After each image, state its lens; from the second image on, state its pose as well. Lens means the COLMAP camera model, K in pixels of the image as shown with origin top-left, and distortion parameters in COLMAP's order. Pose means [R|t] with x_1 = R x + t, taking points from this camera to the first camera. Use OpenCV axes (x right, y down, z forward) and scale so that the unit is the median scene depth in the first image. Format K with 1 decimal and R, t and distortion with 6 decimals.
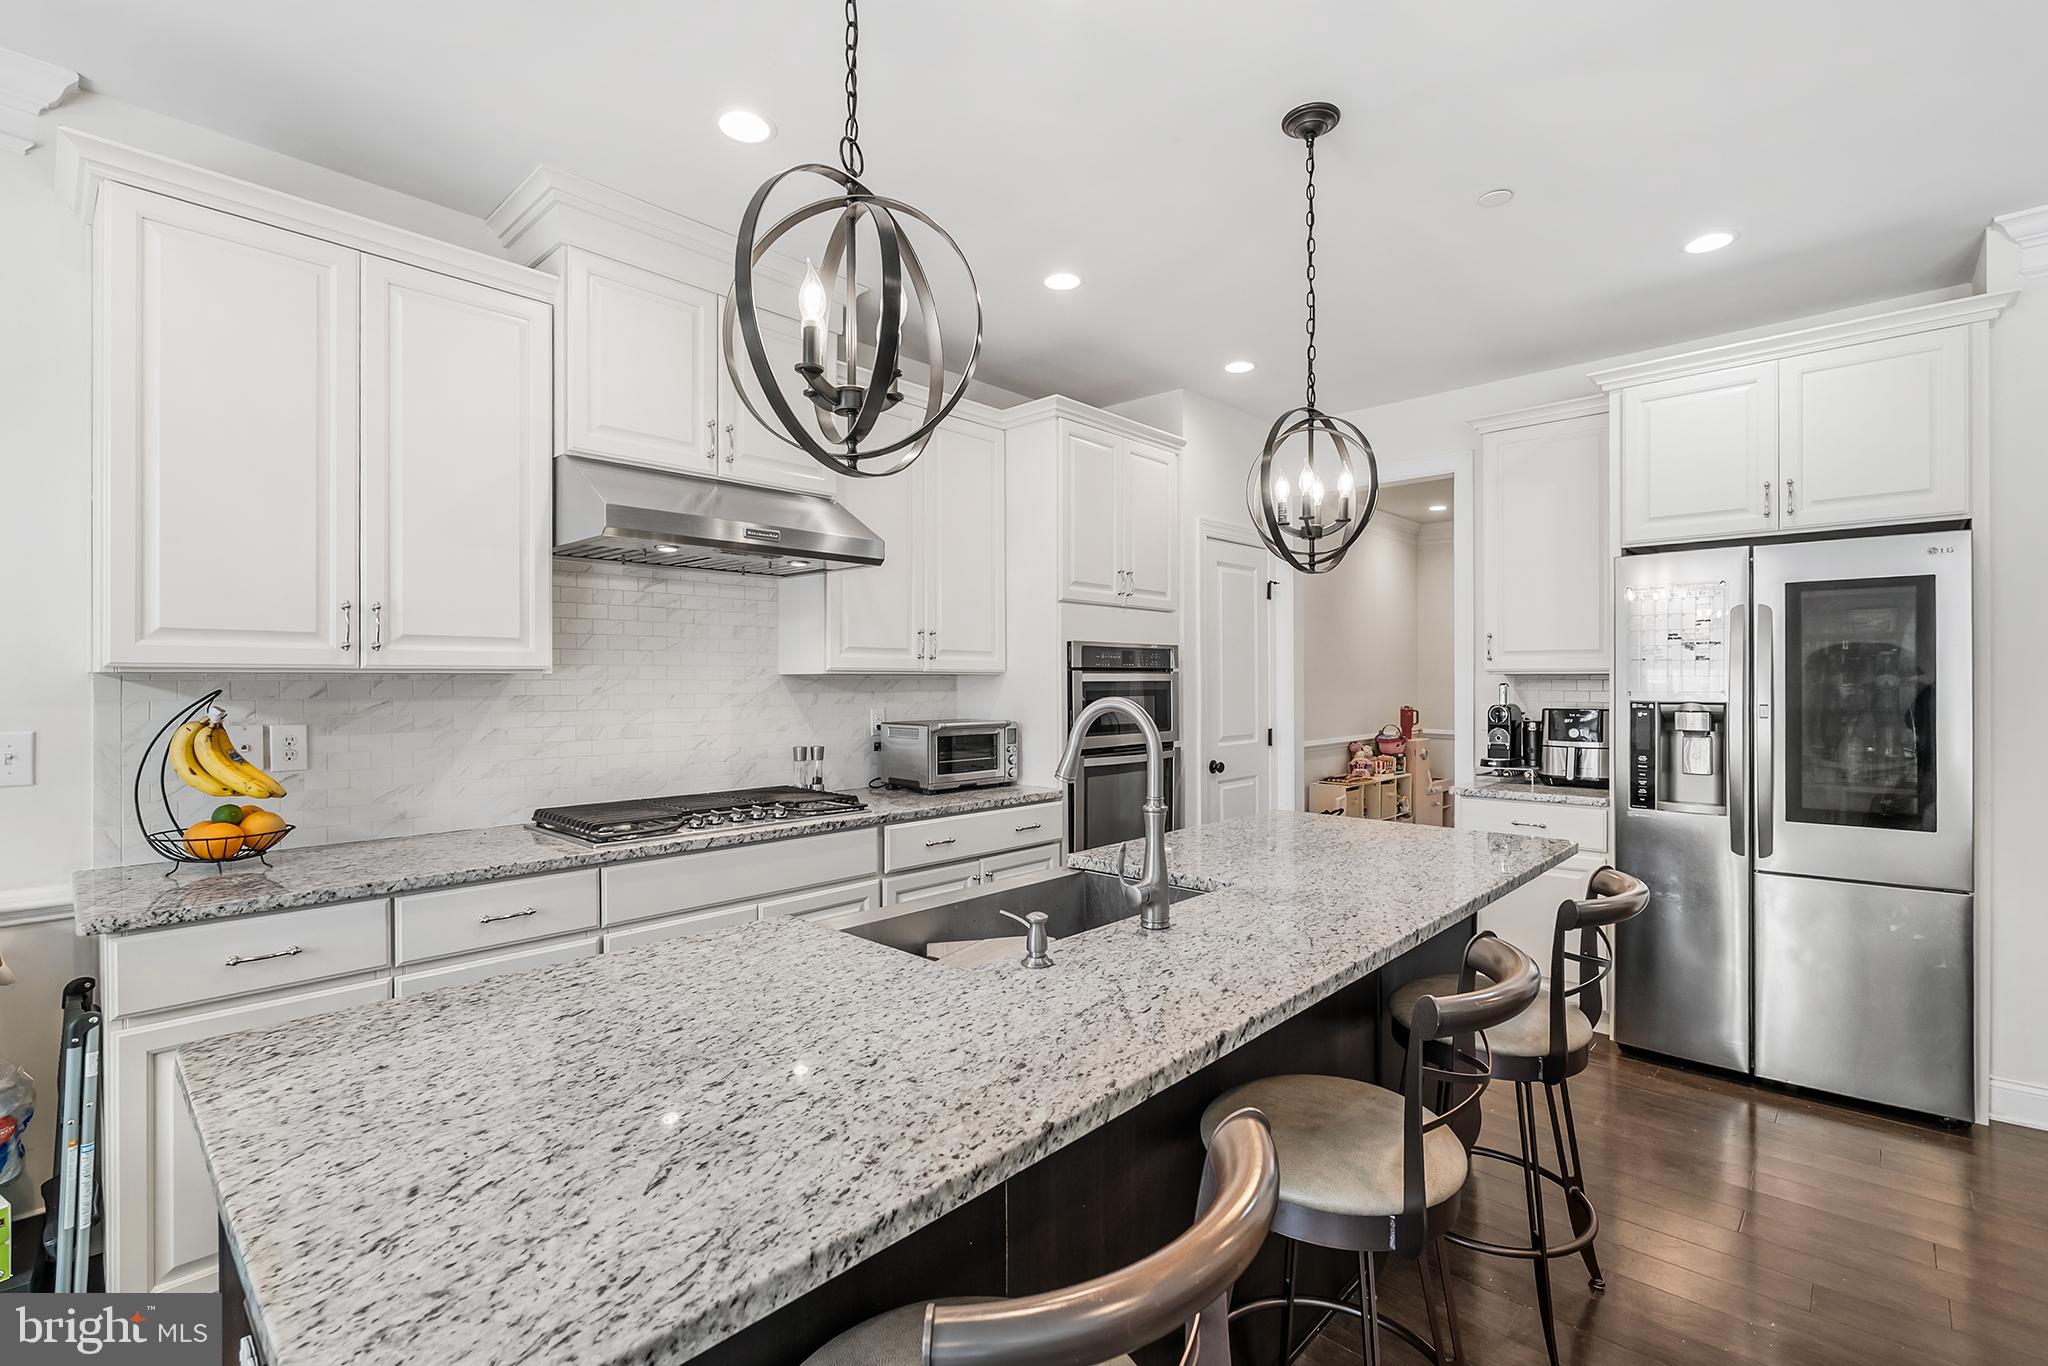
lens RADIAL K [[920.3, 0, 1034.9], [0, 920.3, 684.4], [0, 0, 1]] dist [-0.013858, 0.000141]
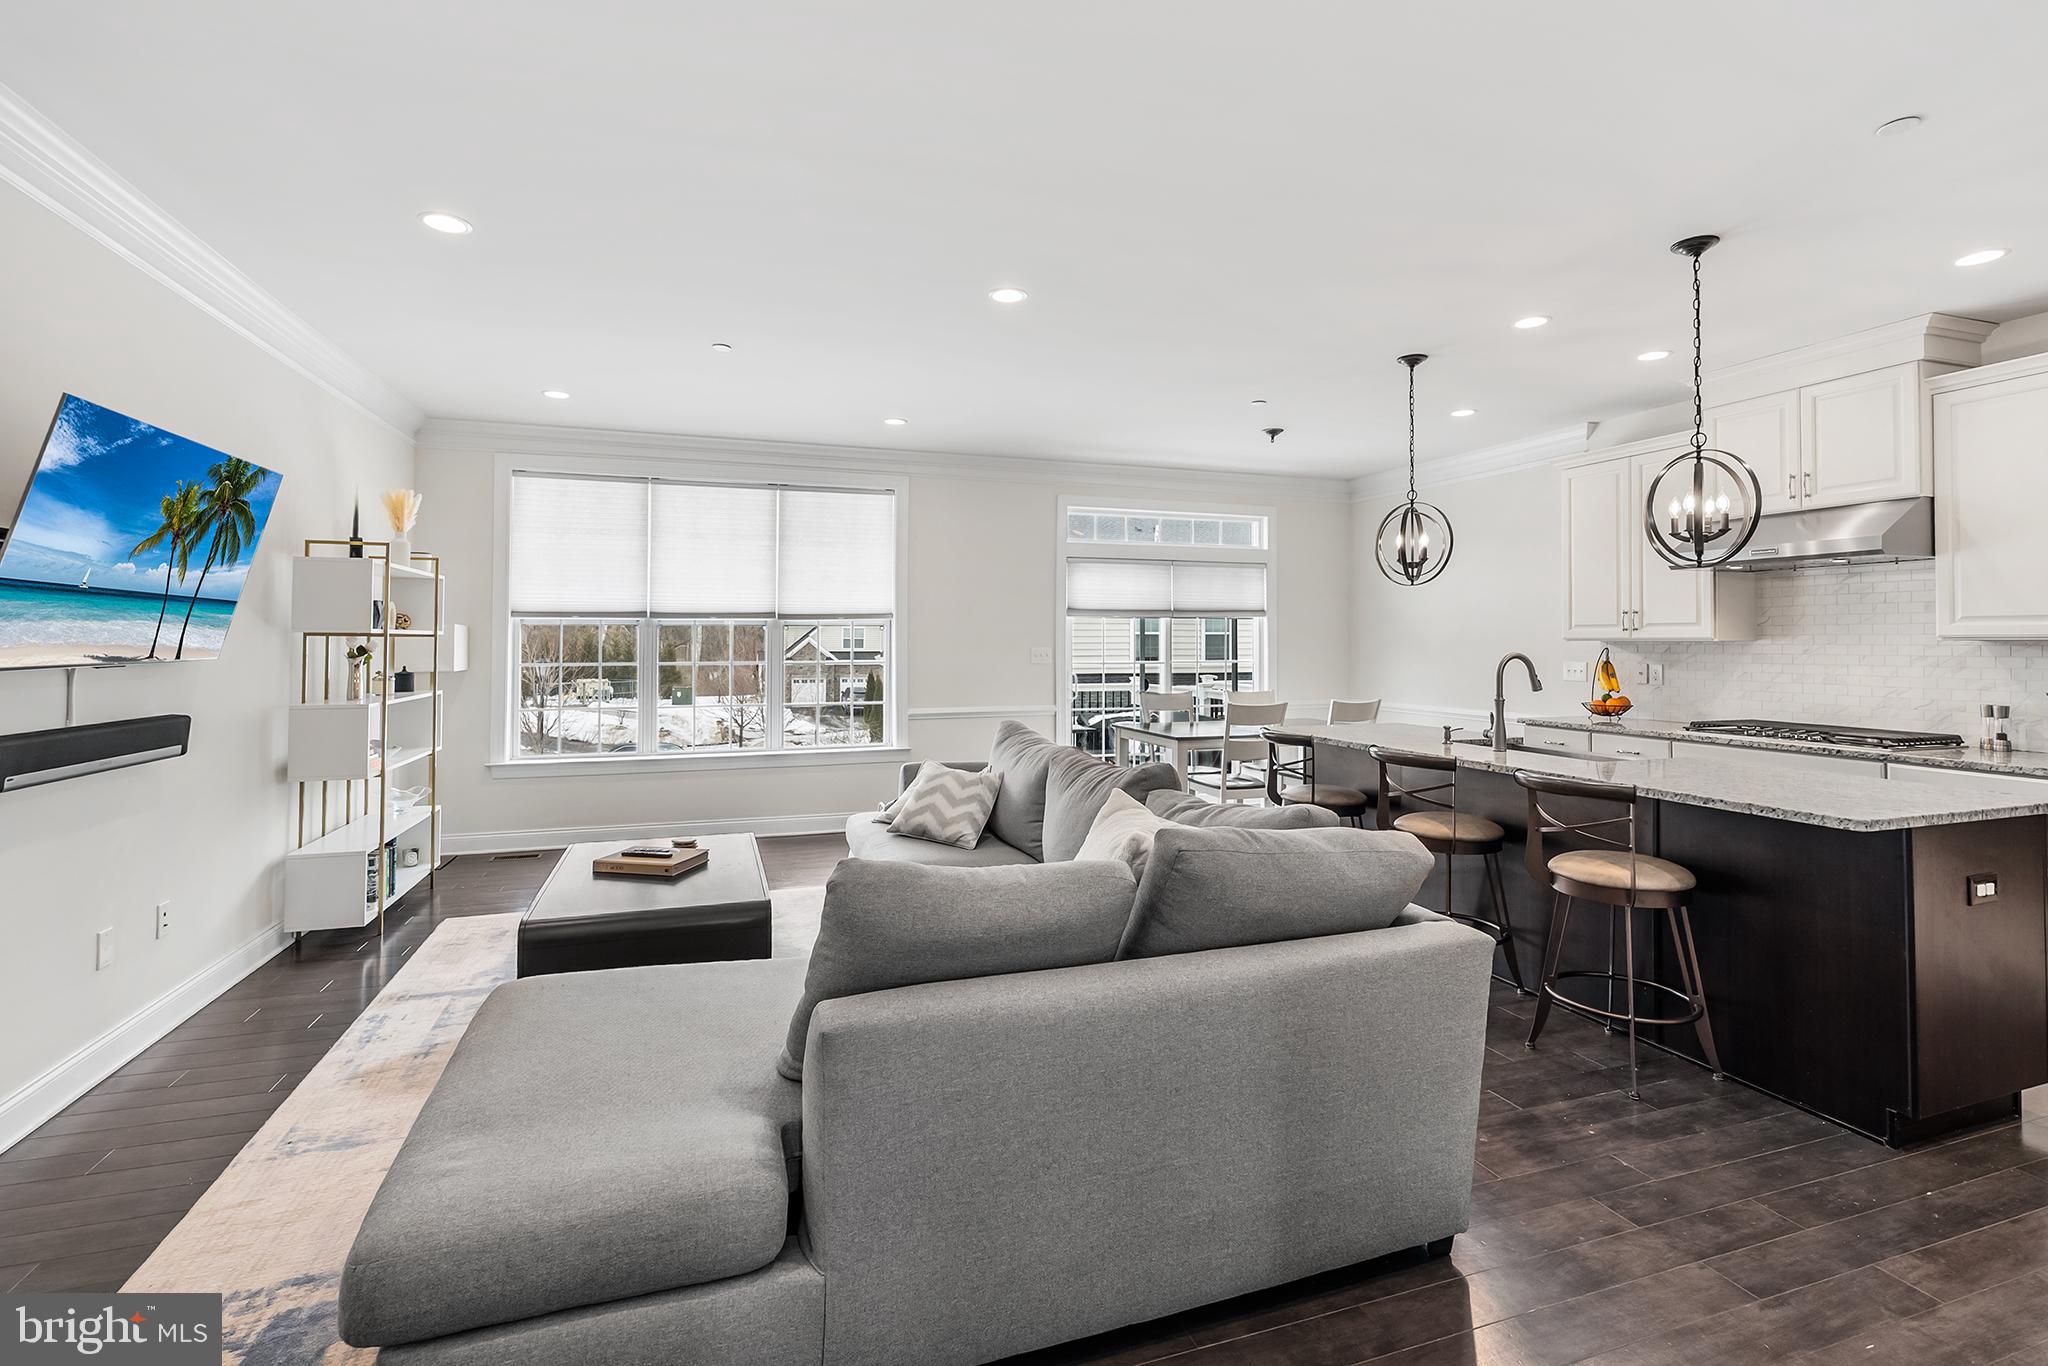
lens RADIAL K [[927.2, 0, 1033.1], [0, 927.2, 626.0], [0, 0, 1]] dist [0.000712, -0.000393]
pose [[-0.478014, -0.015988, -0.878207, 1.431643], [-0.007634, 0.999872, -0.014047, -0.004092], [0.878319, -0.000010, -0.478075, 0.566470]]
